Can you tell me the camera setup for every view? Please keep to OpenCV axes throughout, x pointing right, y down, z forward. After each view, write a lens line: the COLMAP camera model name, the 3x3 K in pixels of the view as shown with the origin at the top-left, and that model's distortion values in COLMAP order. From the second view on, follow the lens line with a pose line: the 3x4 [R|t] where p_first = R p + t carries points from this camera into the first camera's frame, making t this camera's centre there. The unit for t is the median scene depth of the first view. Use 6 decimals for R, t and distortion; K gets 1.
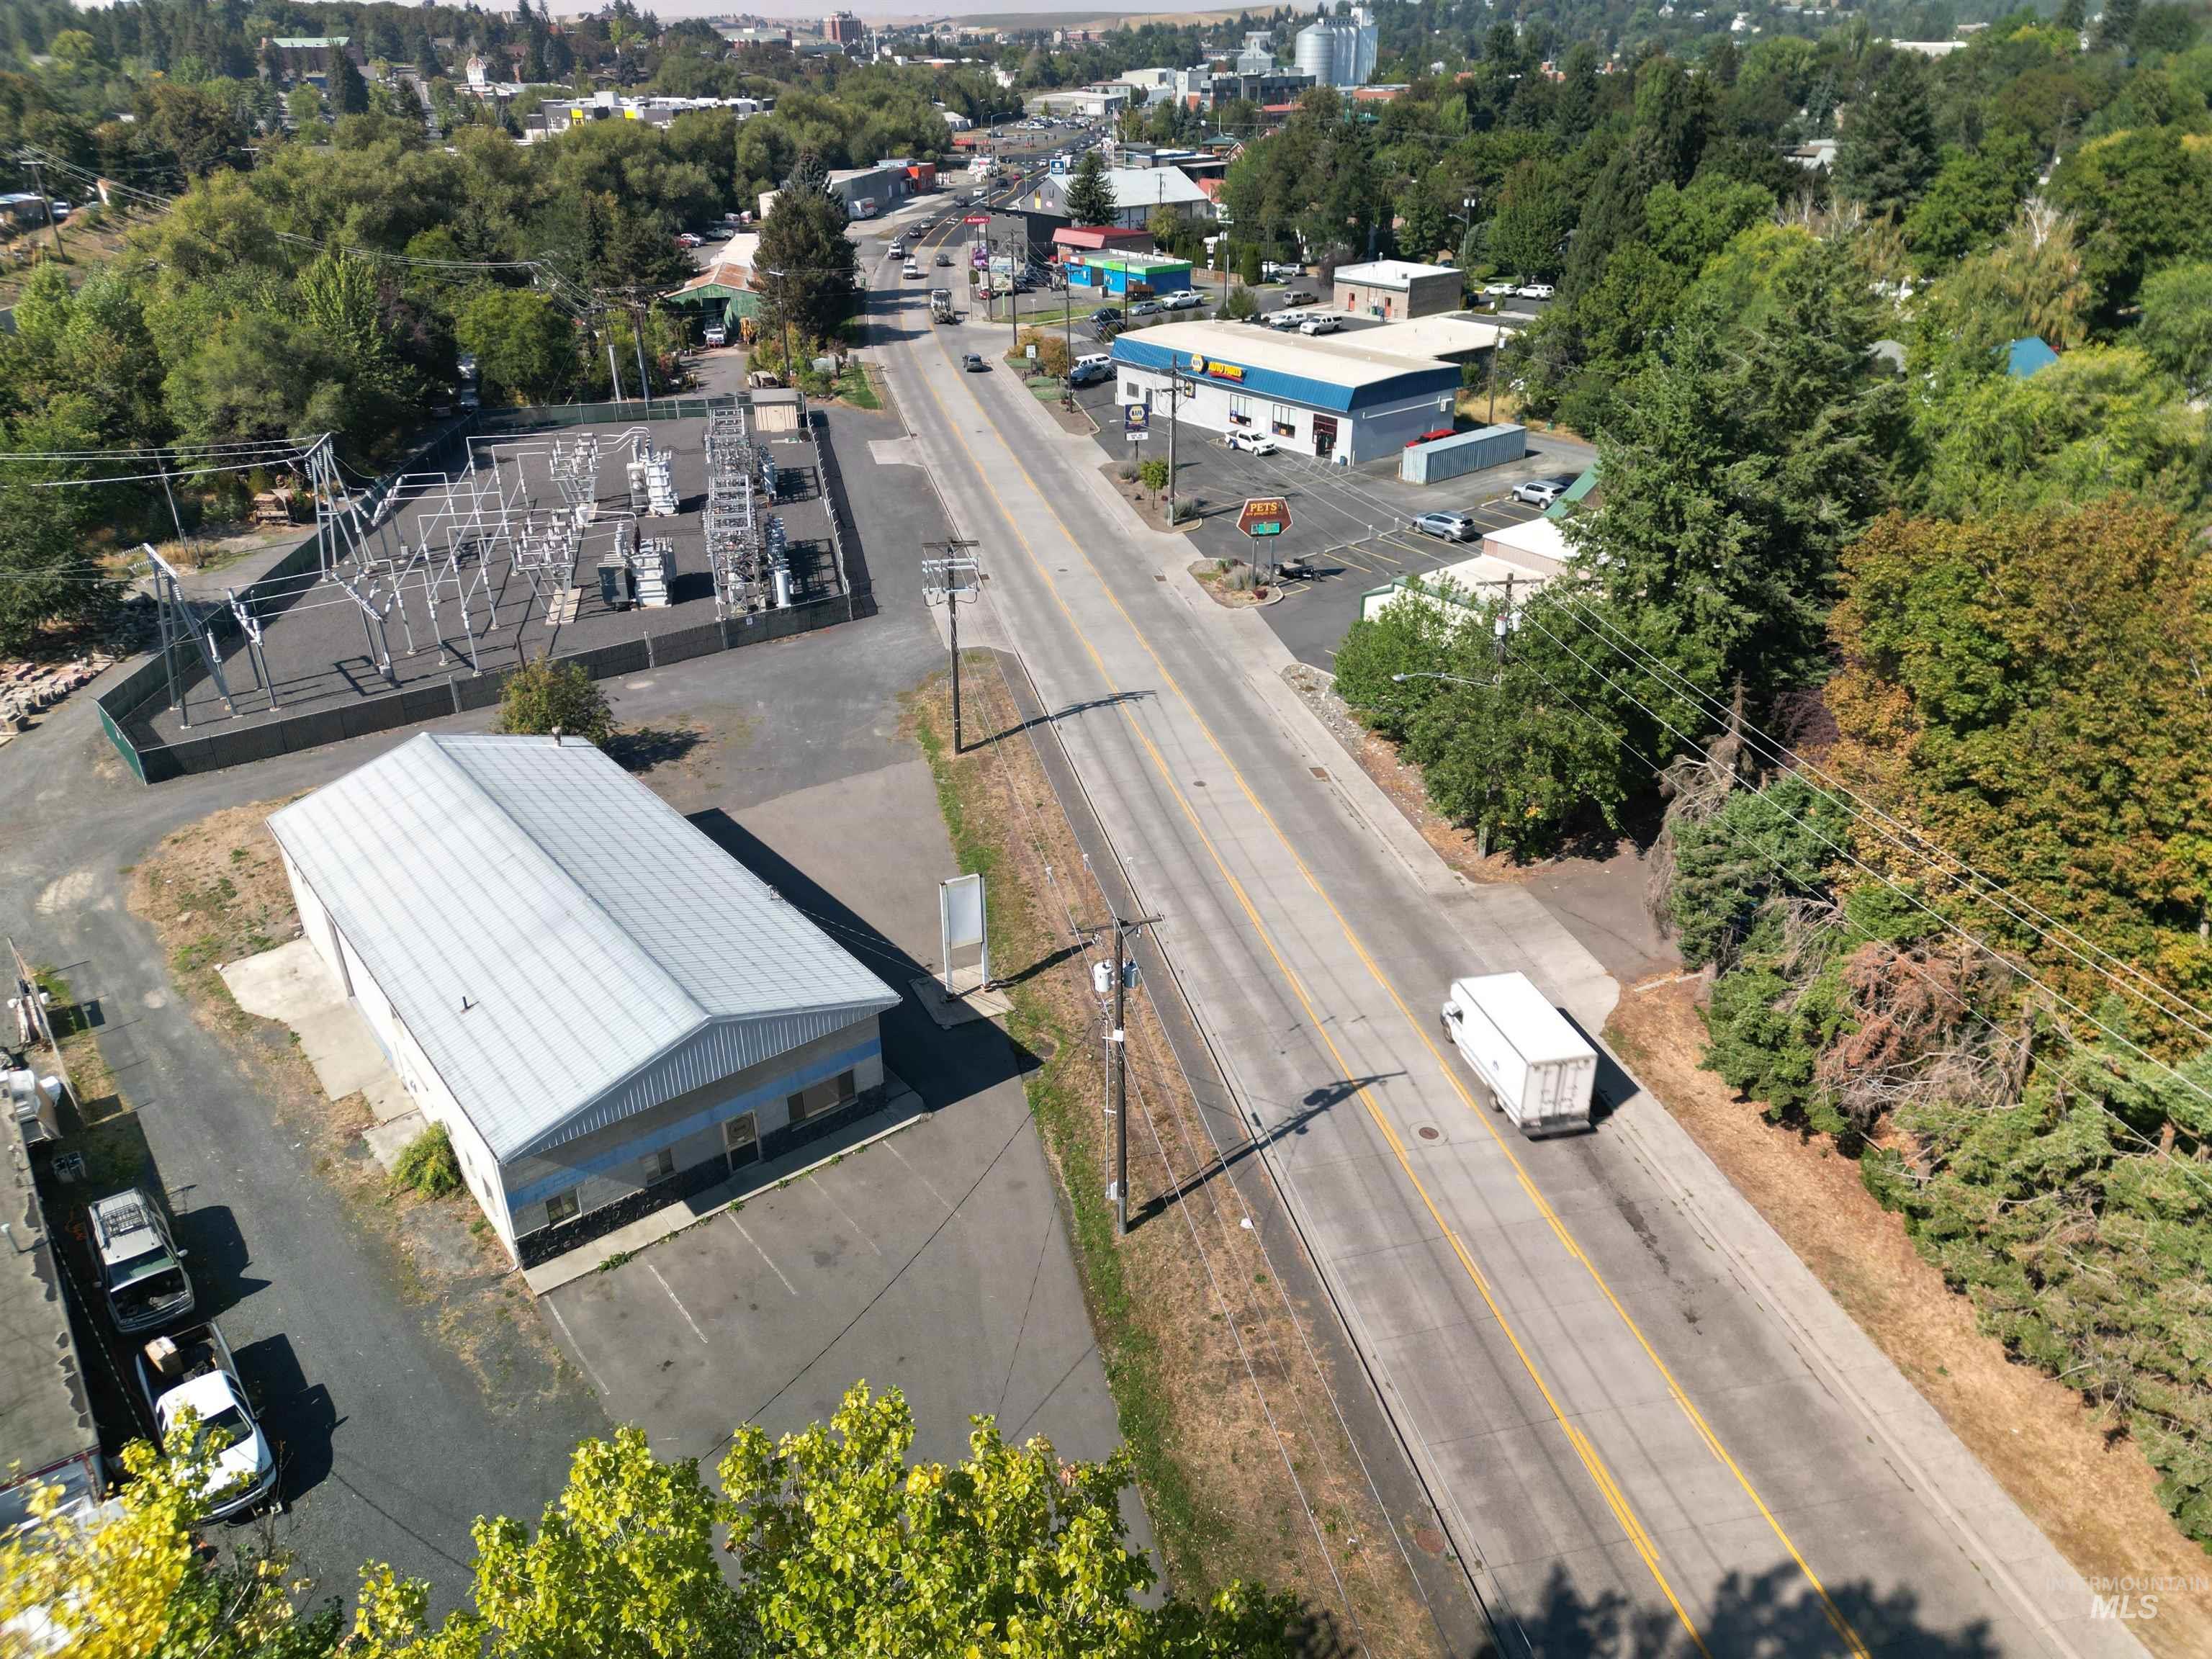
lens RADIAL K [[1537.4, 0, 1106.0], [0, 1537.4, 829.5], [0, 0, 1]] dist [0.073253, -0.072968]
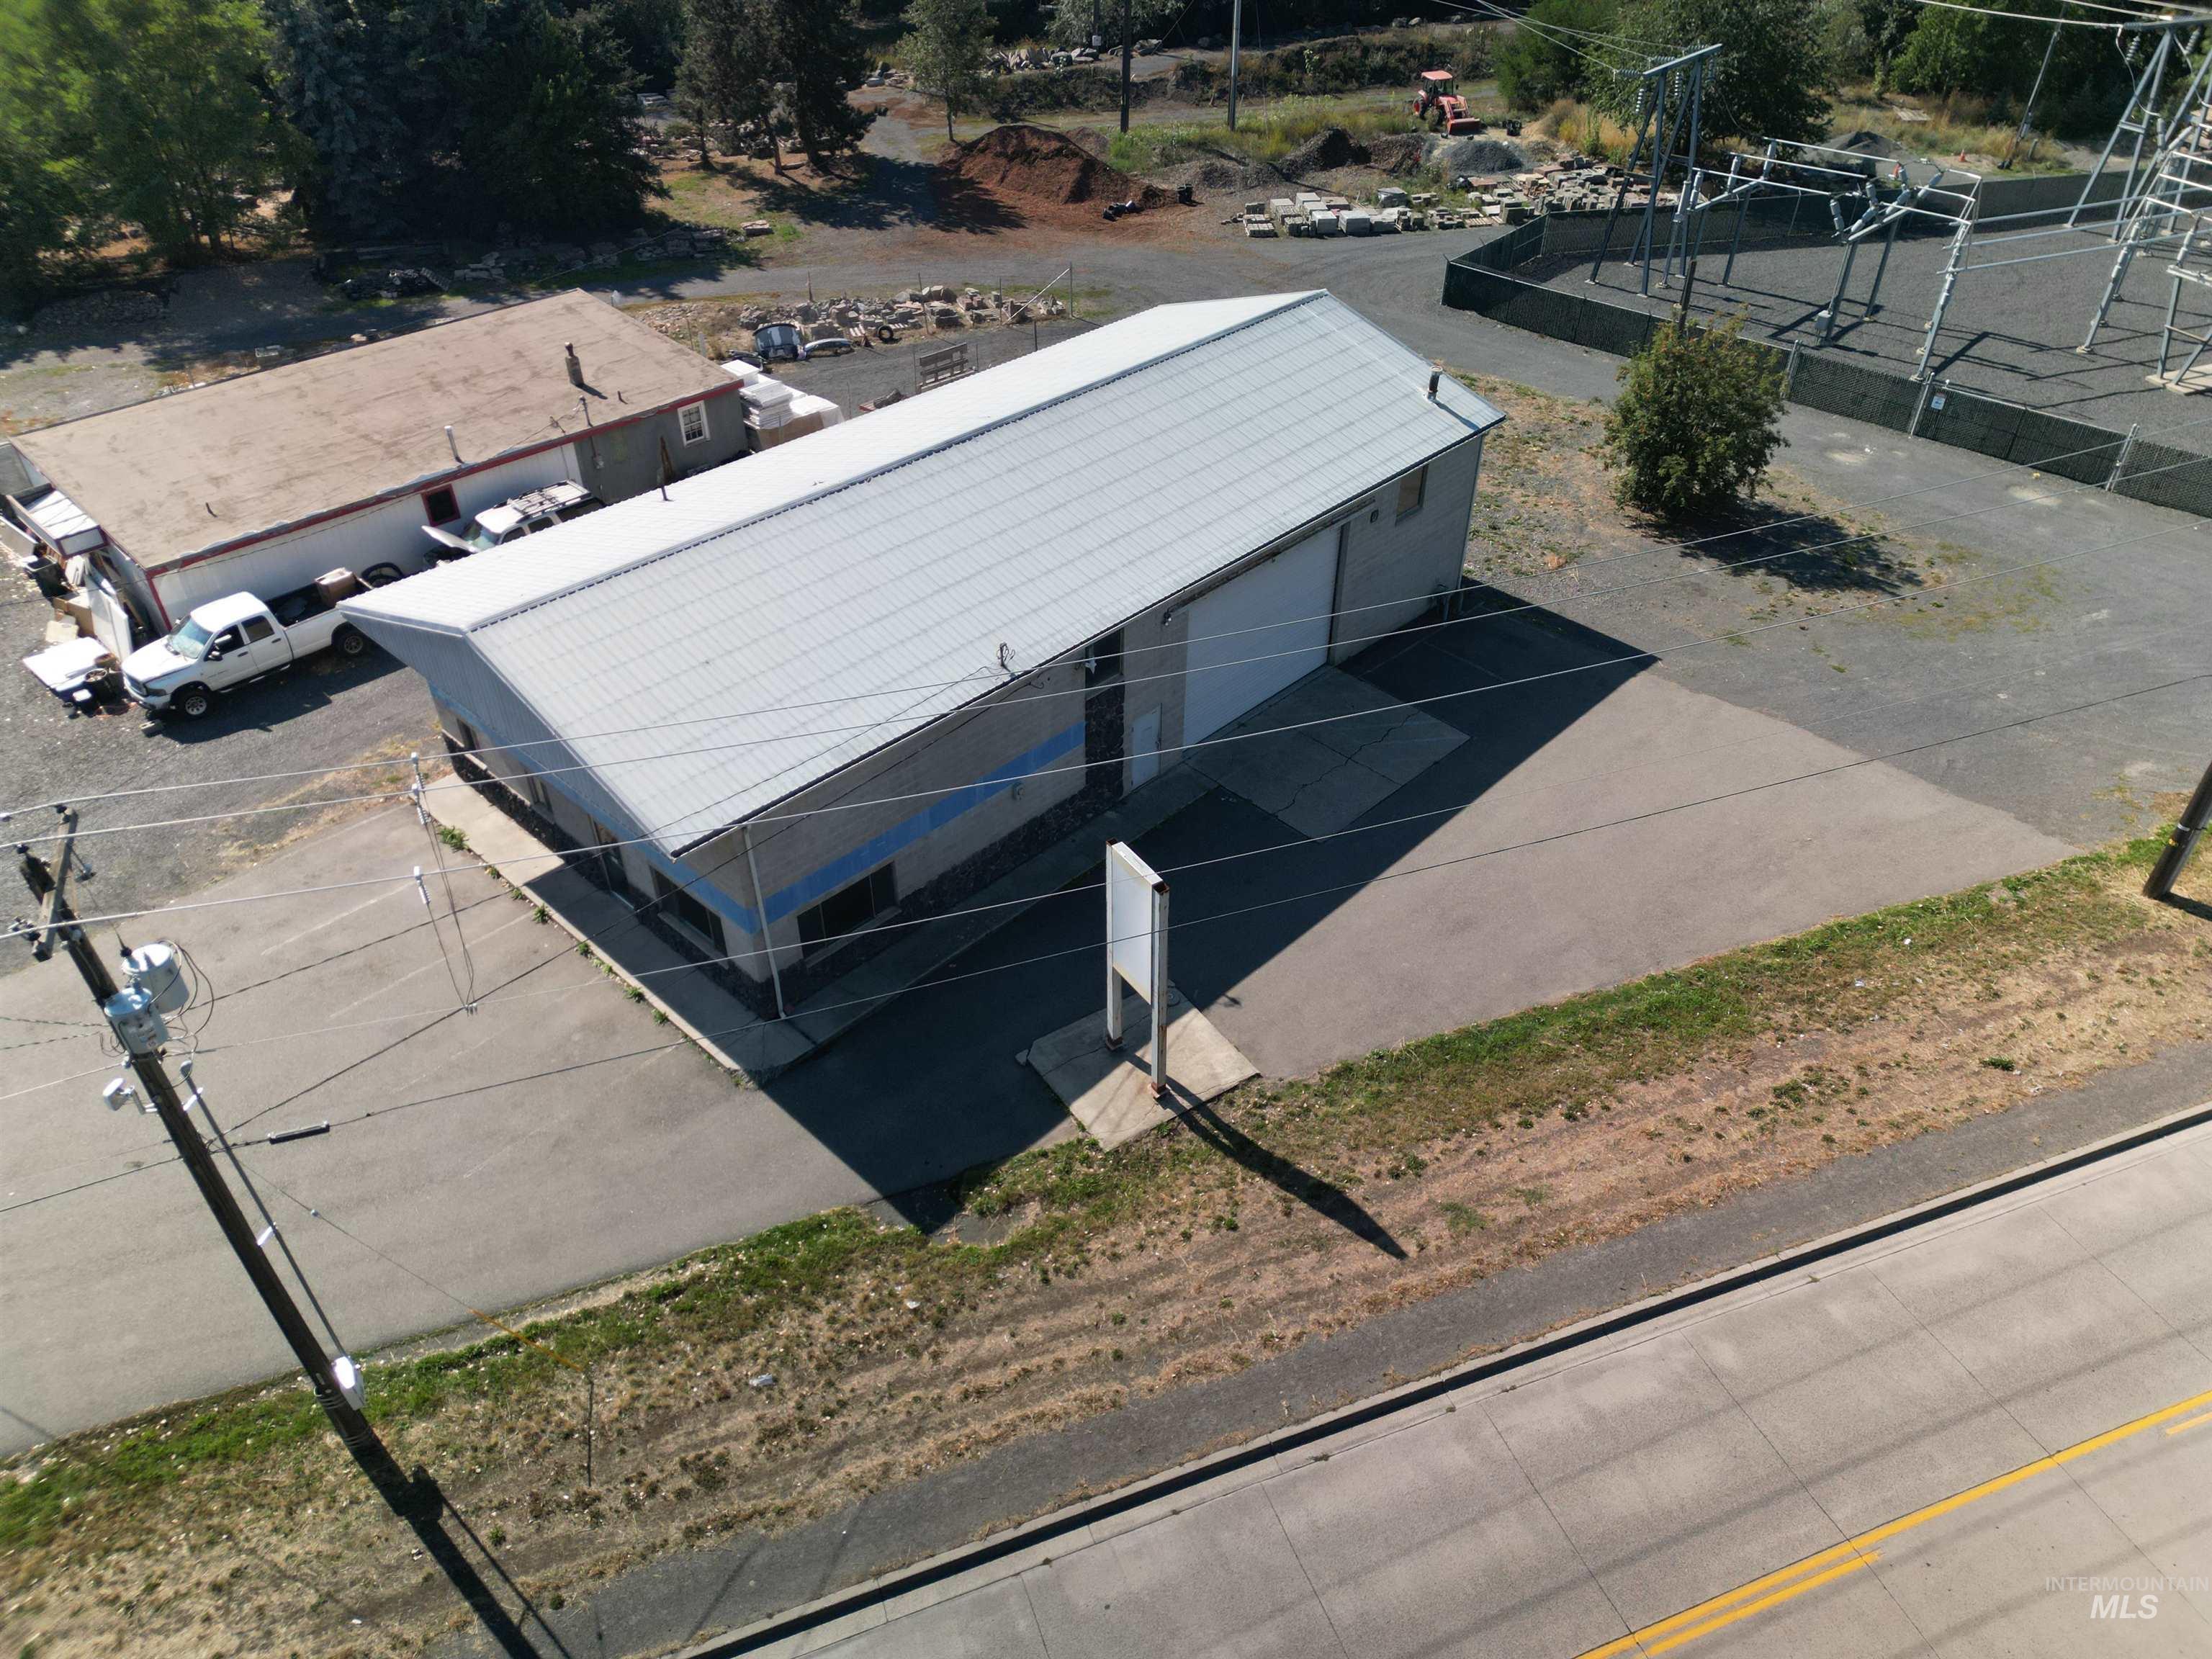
lens RADIAL K [[1537.4, 0, 1106.0], [0, 1537.4, 829.5], [0, 0, 1]] dist [0.073253, -0.072968]
pose [[0.149116, 0.609007, -0.779022, 0.208714], [-0.458414, 0.740630, 0.491247, -0.159001], [0.876140, 0.283862, 0.389617, 0.635324]]
